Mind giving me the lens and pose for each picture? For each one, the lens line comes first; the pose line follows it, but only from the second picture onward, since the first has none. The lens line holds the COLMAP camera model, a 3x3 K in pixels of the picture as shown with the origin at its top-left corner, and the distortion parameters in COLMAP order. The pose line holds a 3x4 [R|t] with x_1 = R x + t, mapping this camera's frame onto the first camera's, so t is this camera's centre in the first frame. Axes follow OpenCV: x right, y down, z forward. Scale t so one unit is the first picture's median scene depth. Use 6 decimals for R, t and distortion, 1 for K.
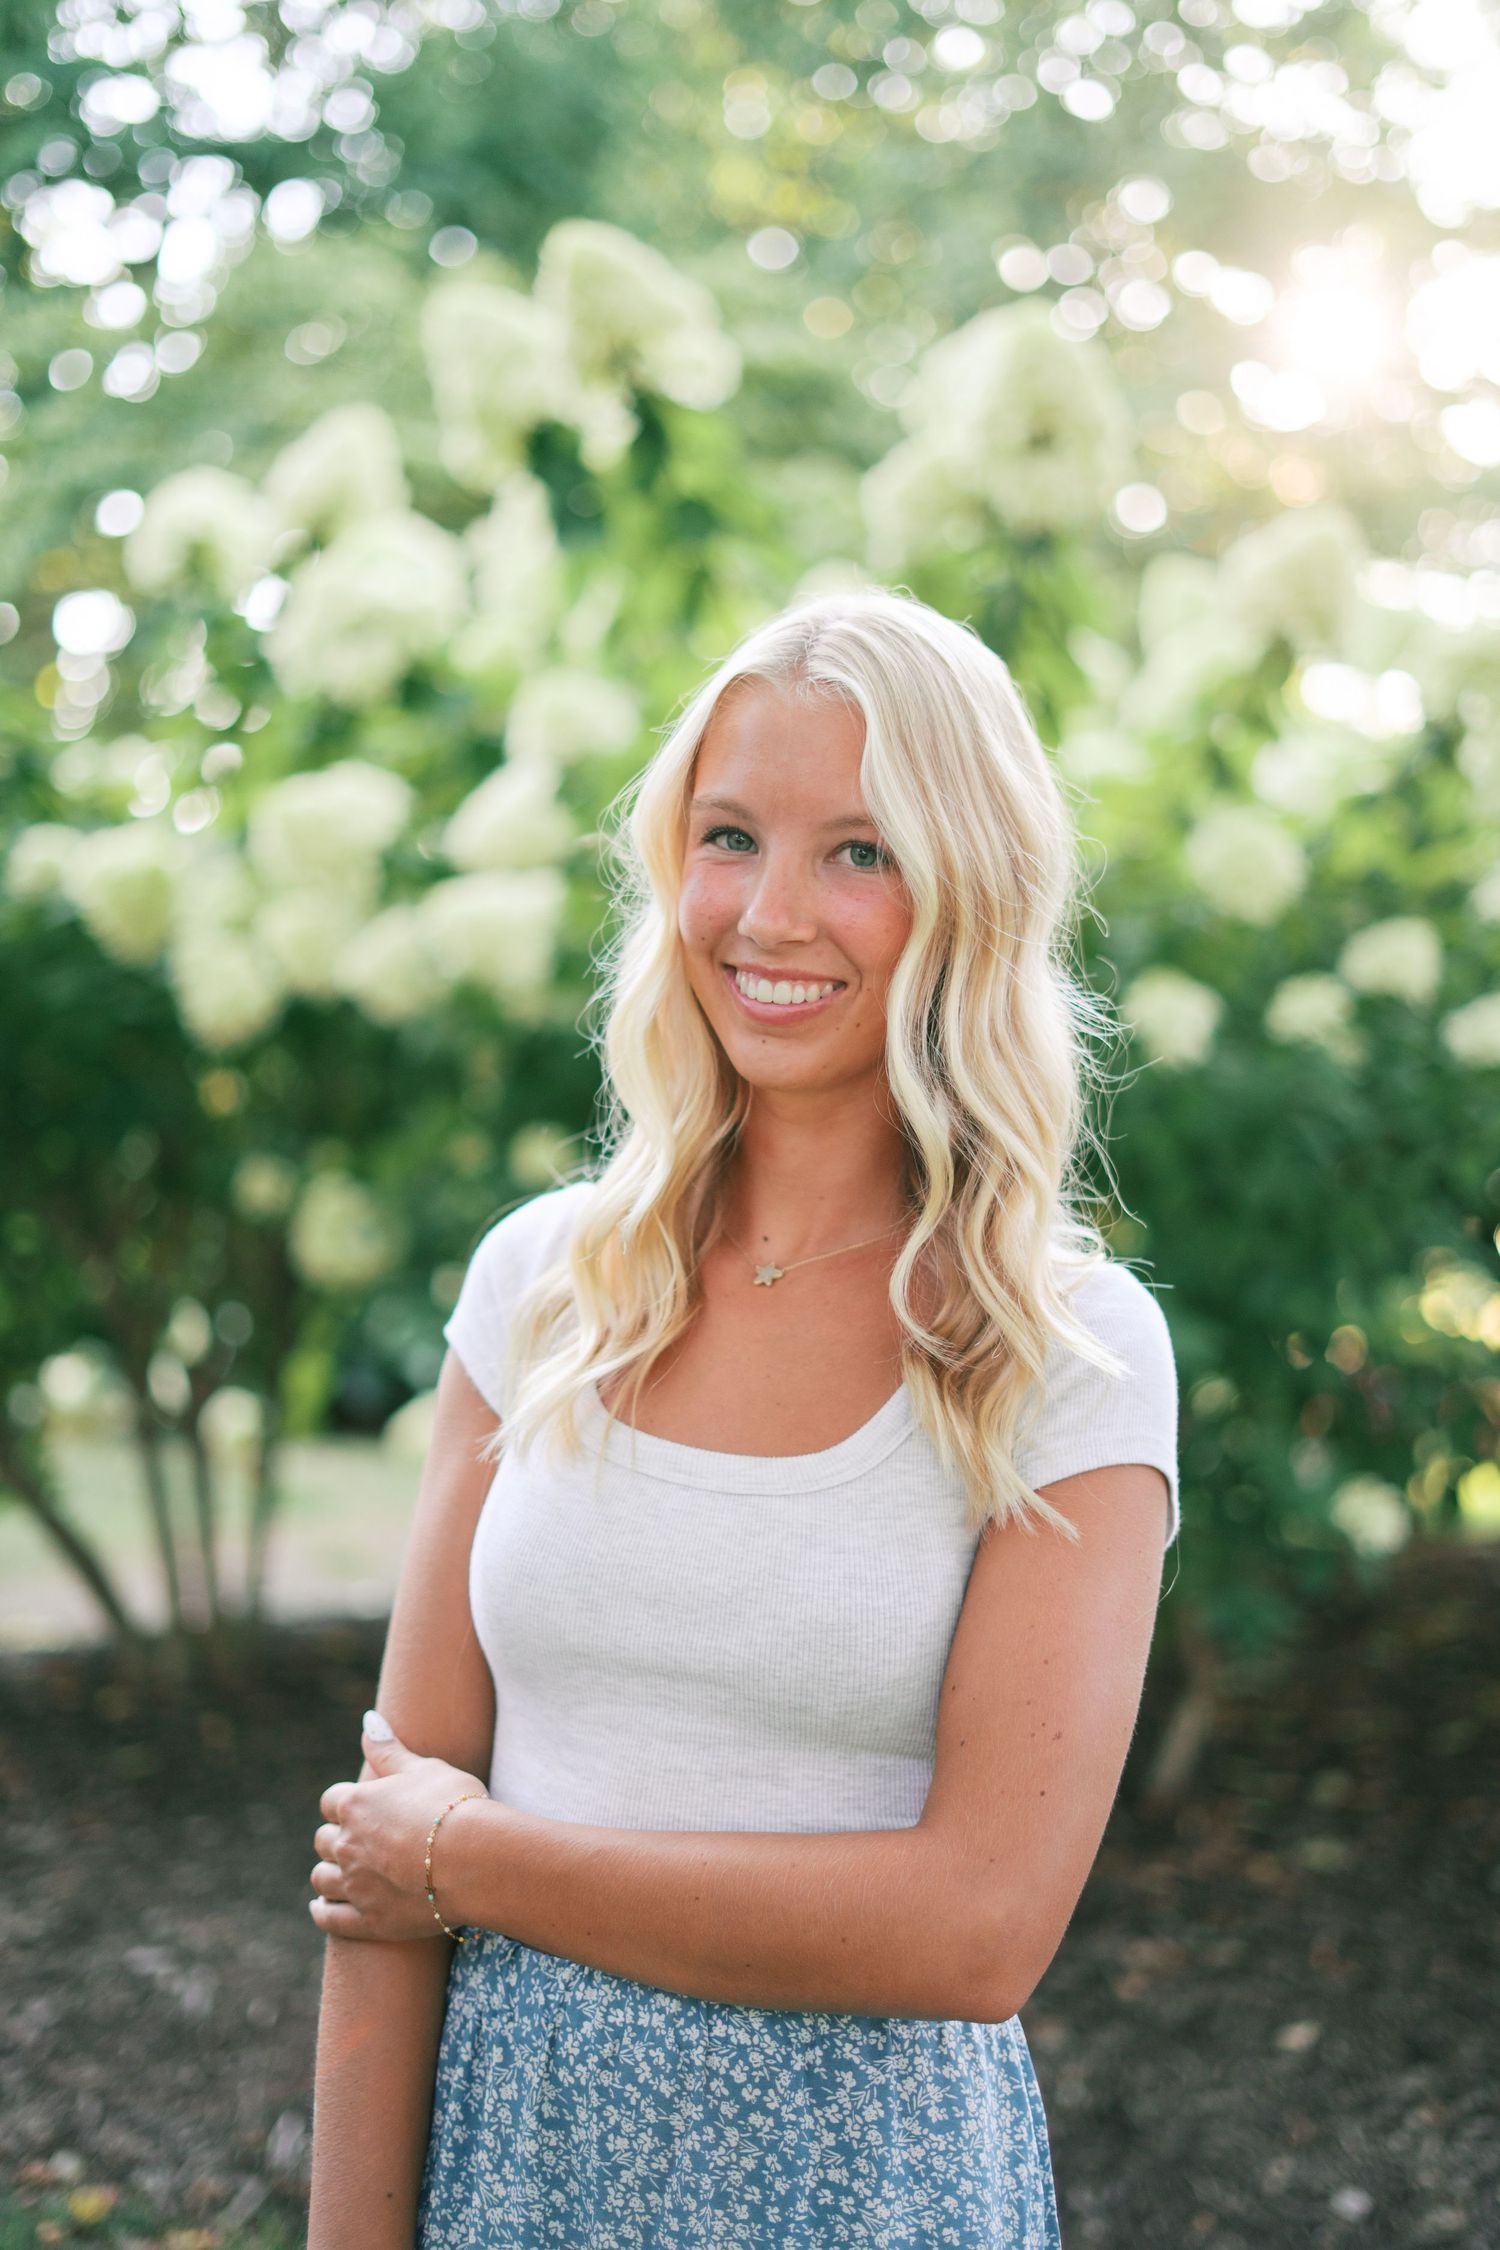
lens RADIAL K [[3342.1, 0, 740.8], [0, 3342.1, 1096.8], [0, 0, 1]] dist [-0.053489, 0.000000]
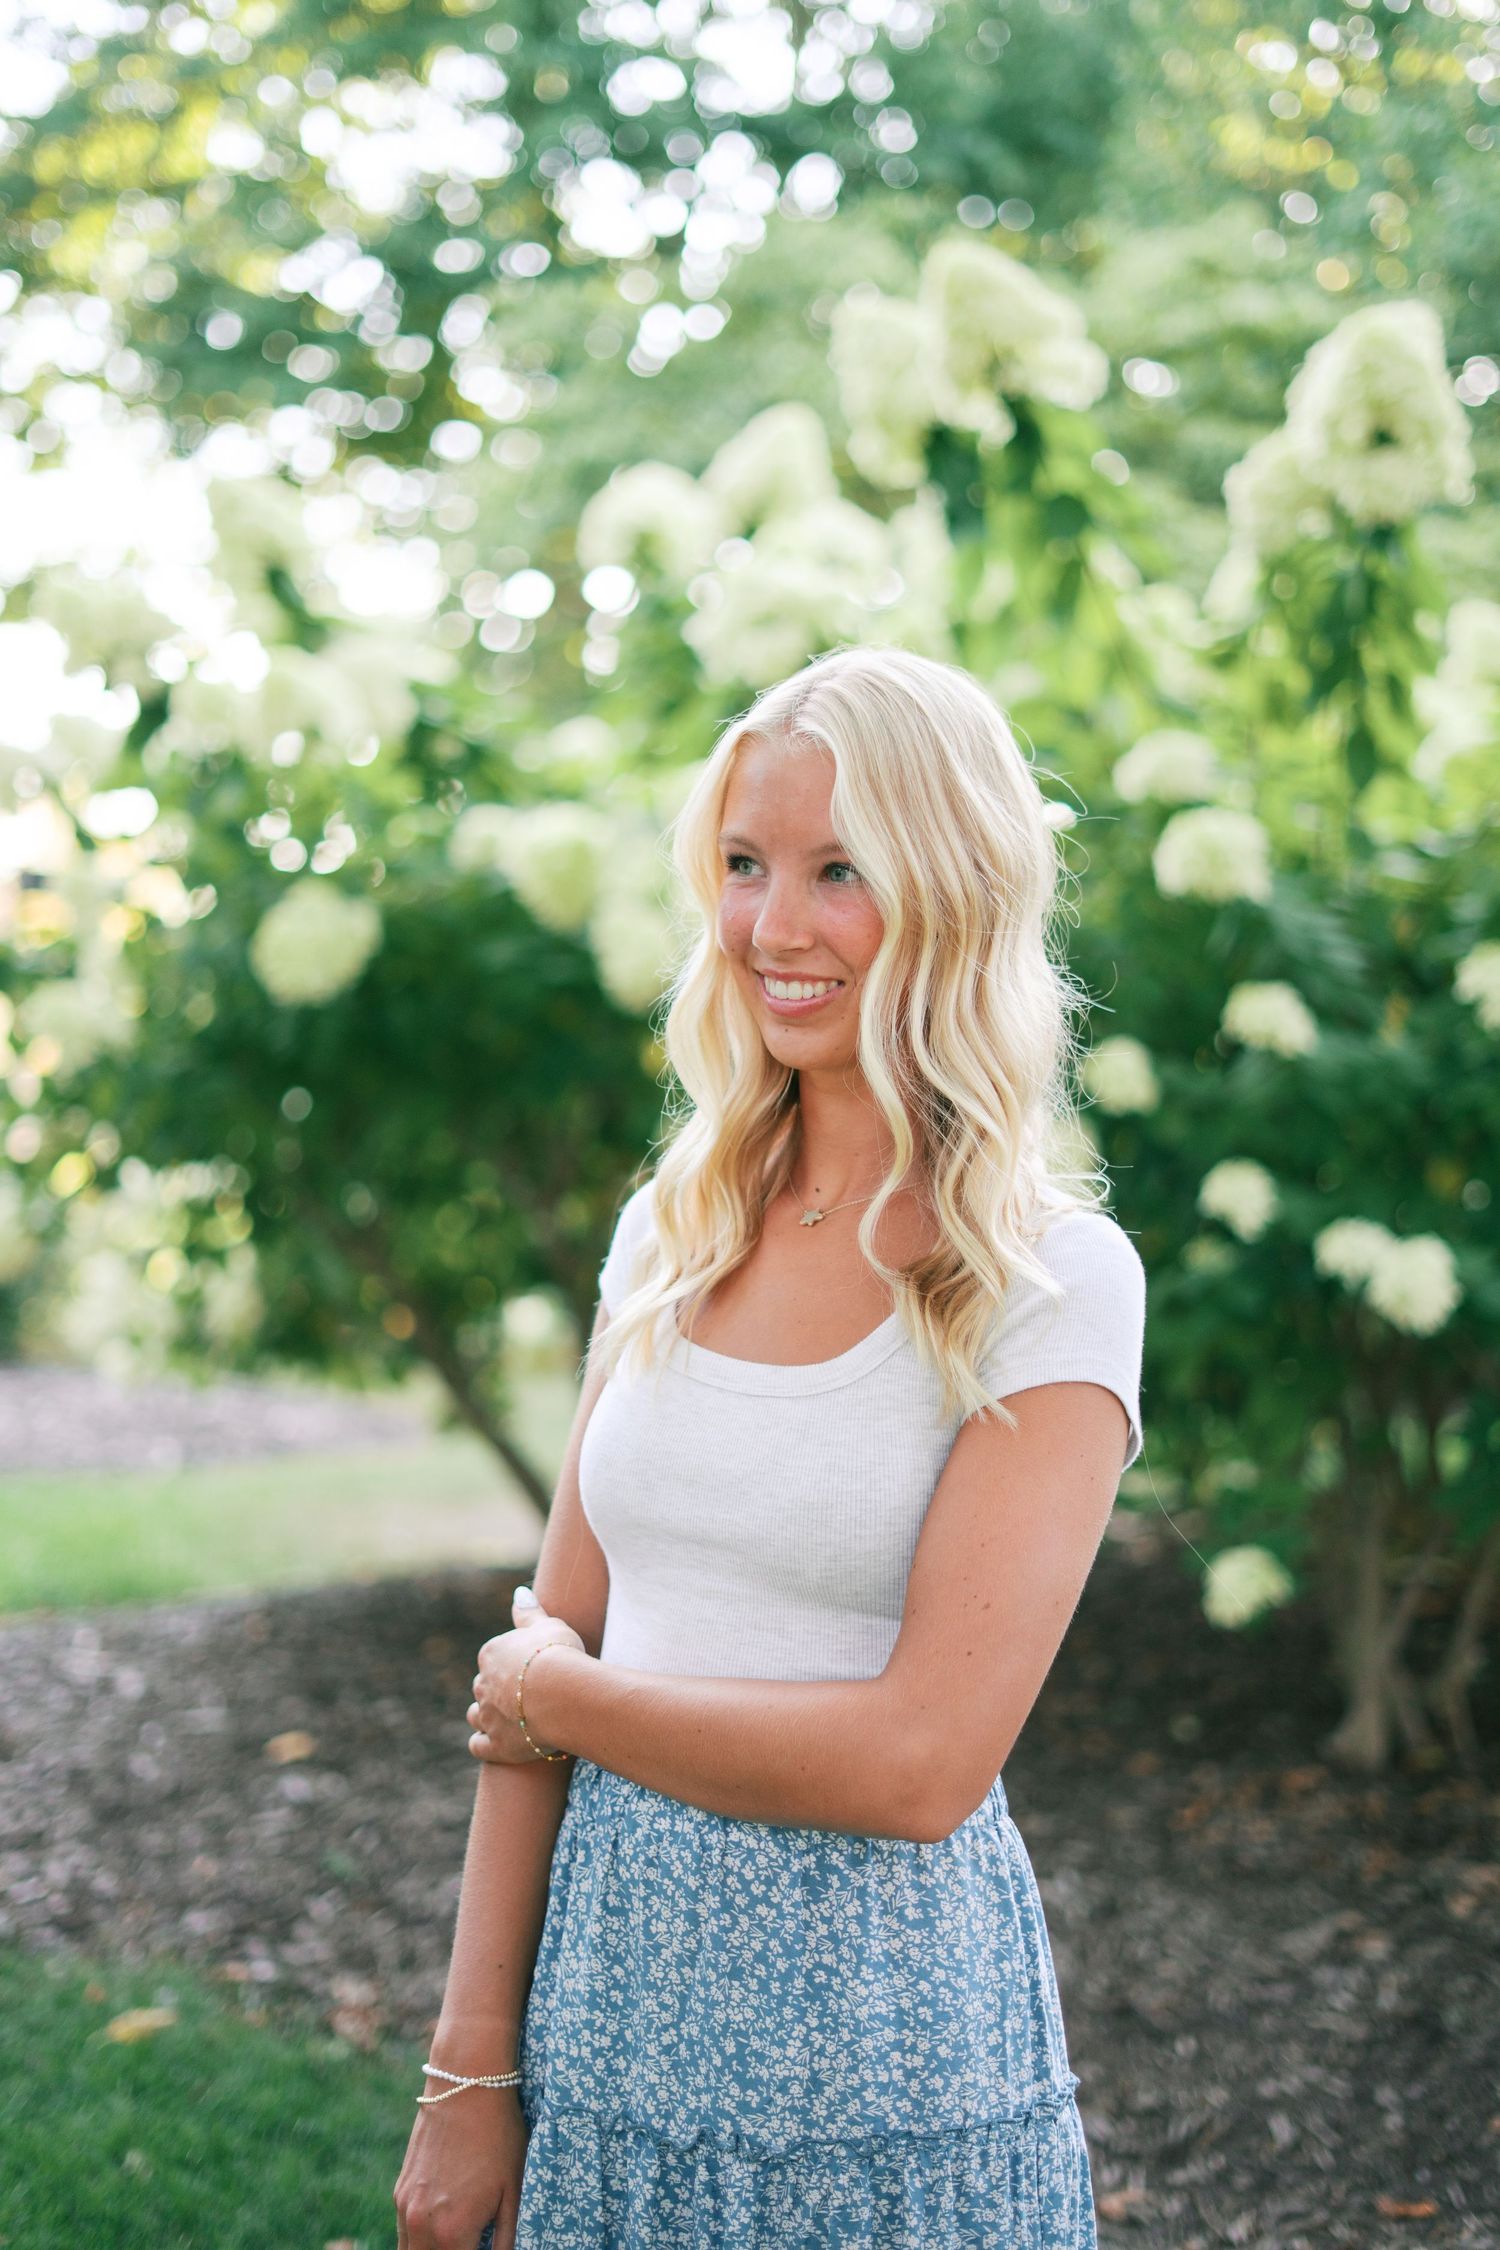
lens RADIAL K [[3342.1, 0, 760.1], [0, 3342.1, 1082.3], [0, 0, 1]] dist [-0.053489, 0.000000]
pose [[0.986801, 0.004431, -0.161877, 0.070588], [-0.002689, 0.999936, 0.010979, -0.003744], [0.161915, -0.010399, 0.986750, -0.072771]]
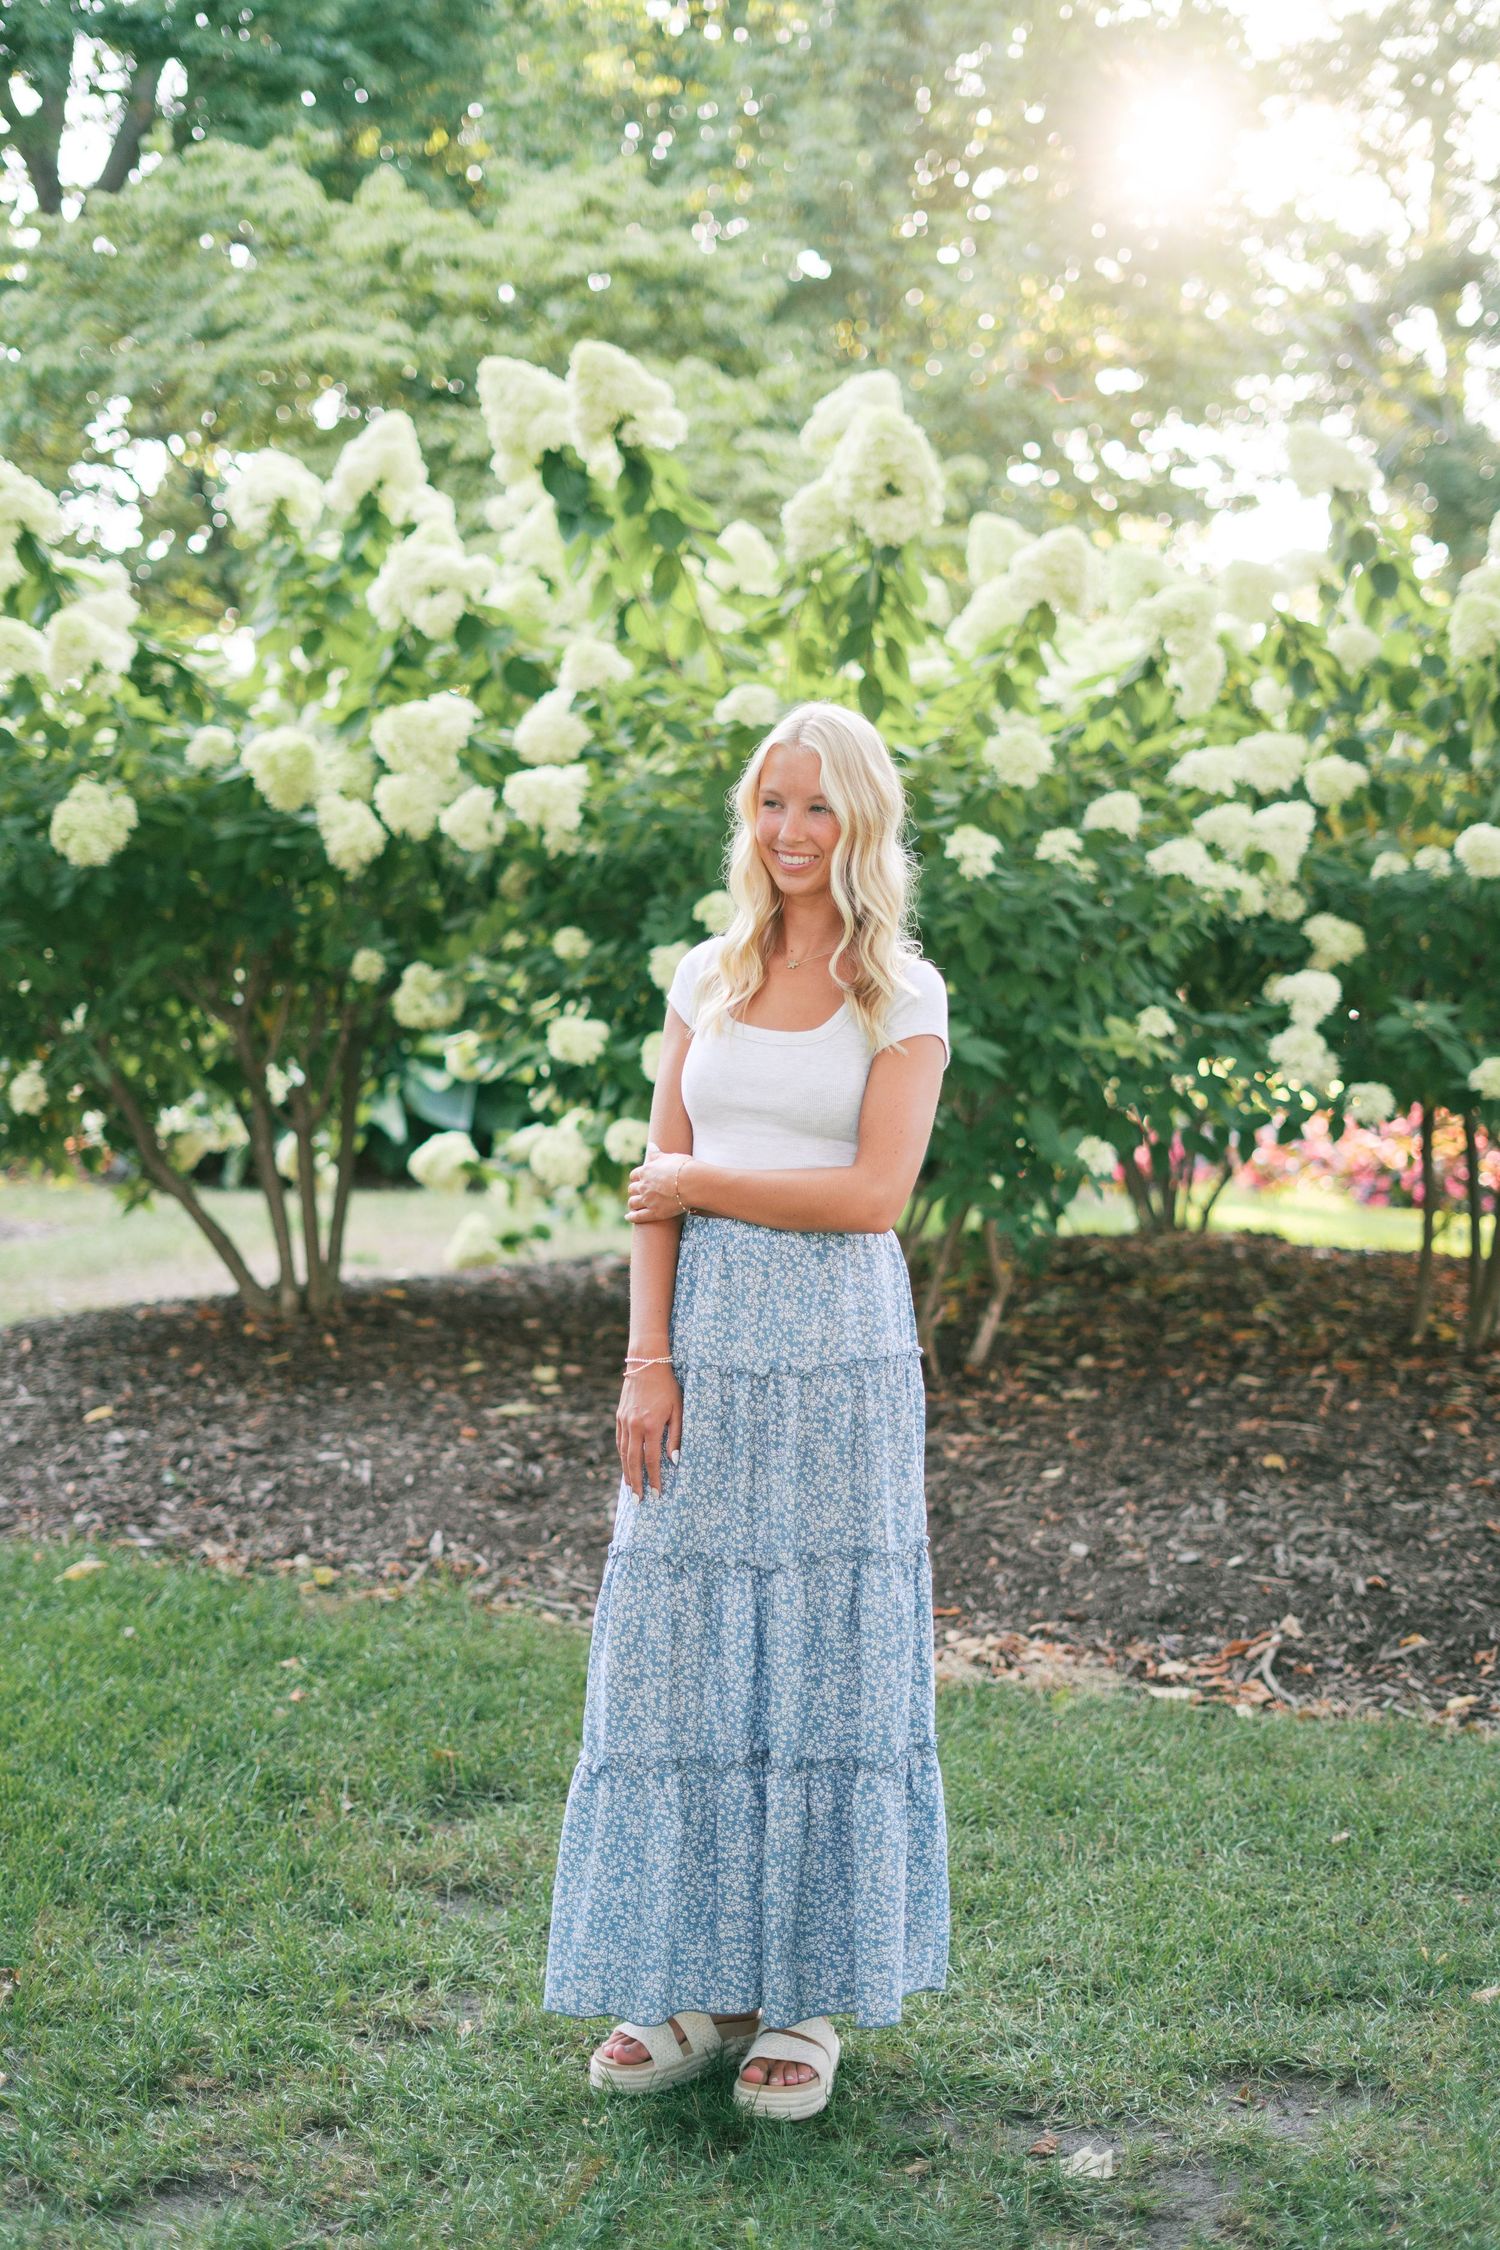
lens RADIAL K [[3342.1, 0, 749.2], [0, 3342.1, 1128.3], [0, 0, 1]] dist [-0.053489, 0.000000]
pose [[0.998763, -0.011310, 0.048418, -0.060087], [0.008062, 0.997737, 0.066753, 0.001660], [-0.049063, -0.066280, 0.996594, -0.624668]]
